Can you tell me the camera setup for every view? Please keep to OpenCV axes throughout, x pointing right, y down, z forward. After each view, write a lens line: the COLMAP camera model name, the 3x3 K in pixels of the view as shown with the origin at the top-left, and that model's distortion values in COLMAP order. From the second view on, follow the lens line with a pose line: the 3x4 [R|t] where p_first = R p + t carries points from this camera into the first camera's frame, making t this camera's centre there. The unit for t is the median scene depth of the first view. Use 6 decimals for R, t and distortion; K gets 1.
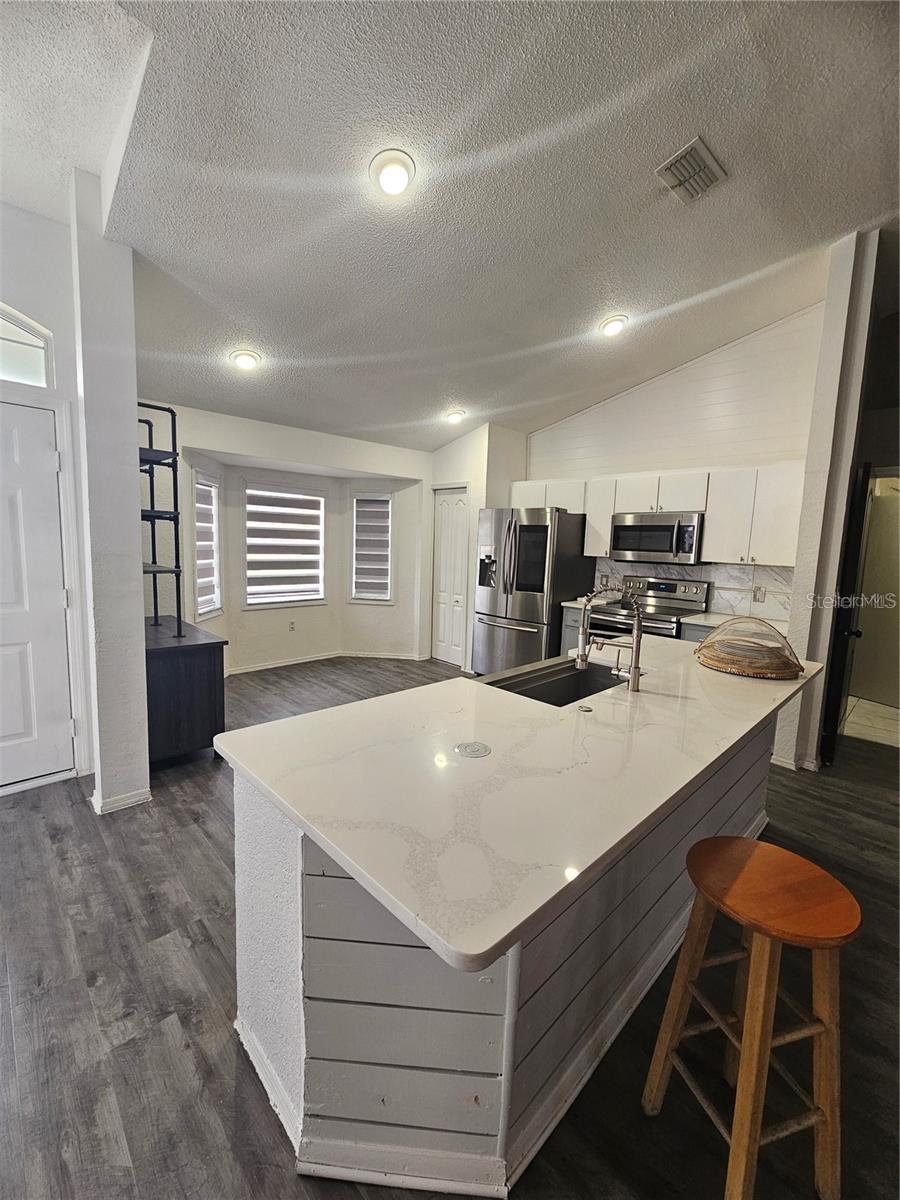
lens RADIAL K [[491.8, 0, 439.3], [0, 491.8, 596.5], [0, 0, 1]] dist [-0.002277, 0.000608]
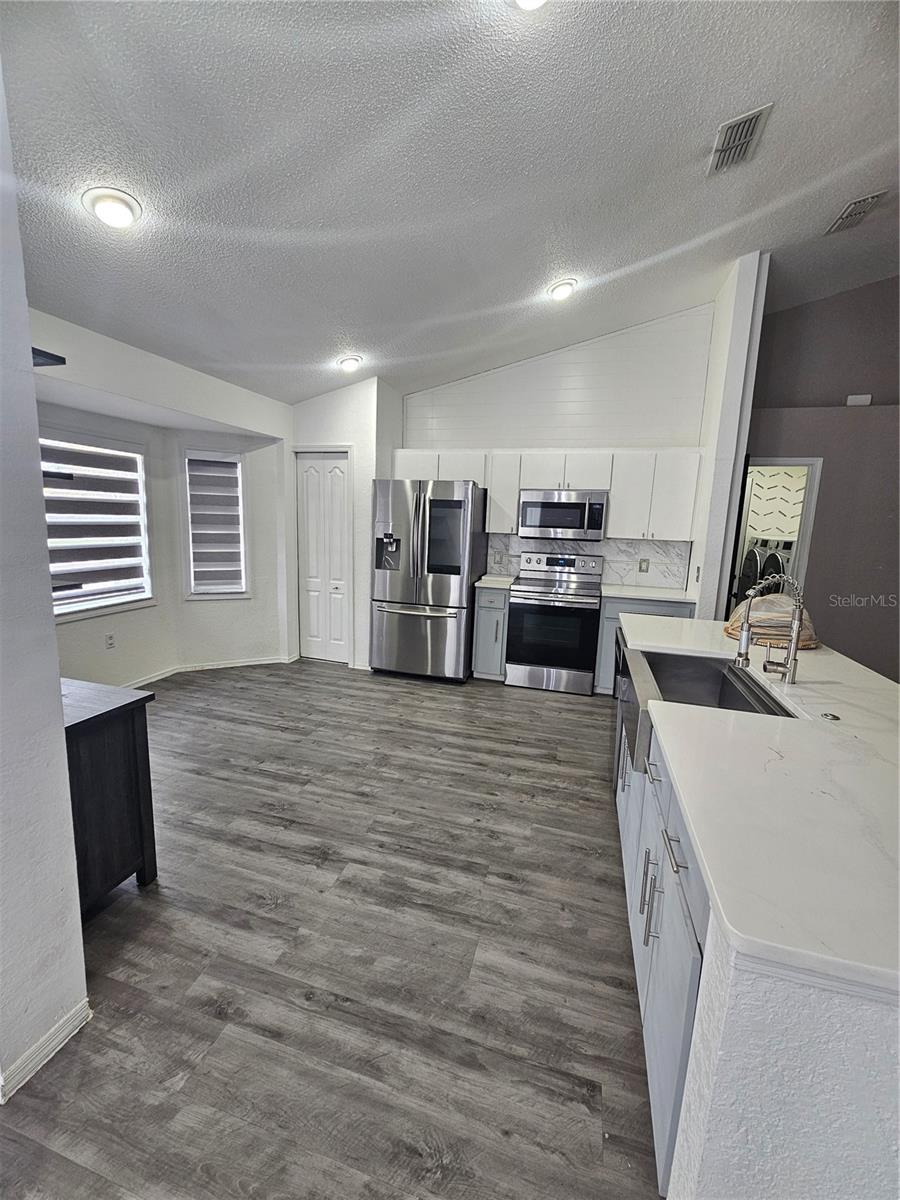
lens RADIAL K [[491.8, 0, 432.2], [0, 491.8, 597.3], [0, 0, 1]] dist [-0.002277, 0.000608]
pose [[0.866404, -0.083454, 0.492321, -0.261104], [0.051868, 0.995643, 0.077494, -0.034110], [-0.496643, -0.041605, 0.866957, 0.196278]]
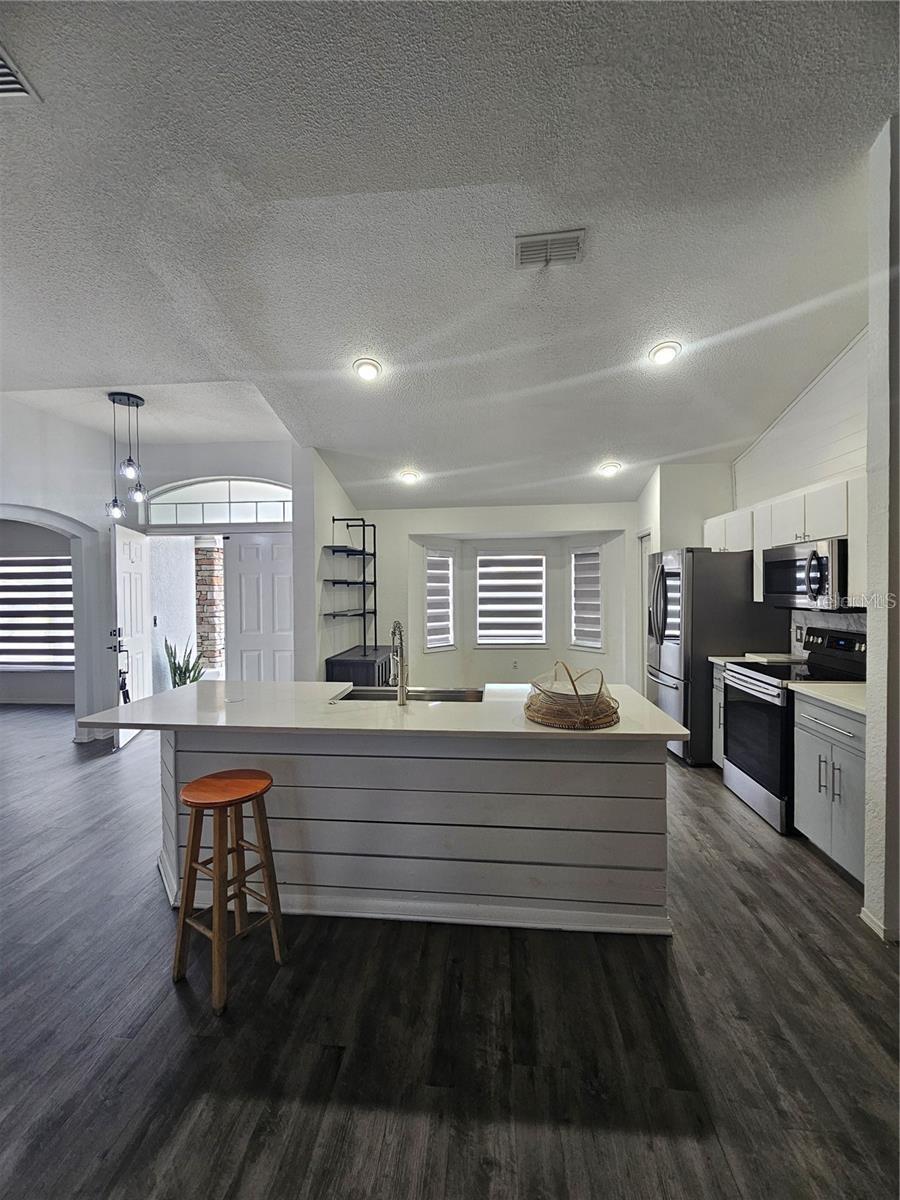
lens RADIAL K [[491.8, 0, 439.5], [0, 491.8, 597.0], [0, 0, 1]] dist [-0.002277, 0.000608]
pose [[0.641944, -0.025912, -0.766313, 0.537662], [-0.056573, 0.995104, -0.081040, 0.003710], [0.764661, 0.095376, 0.637335, 0.086971]]
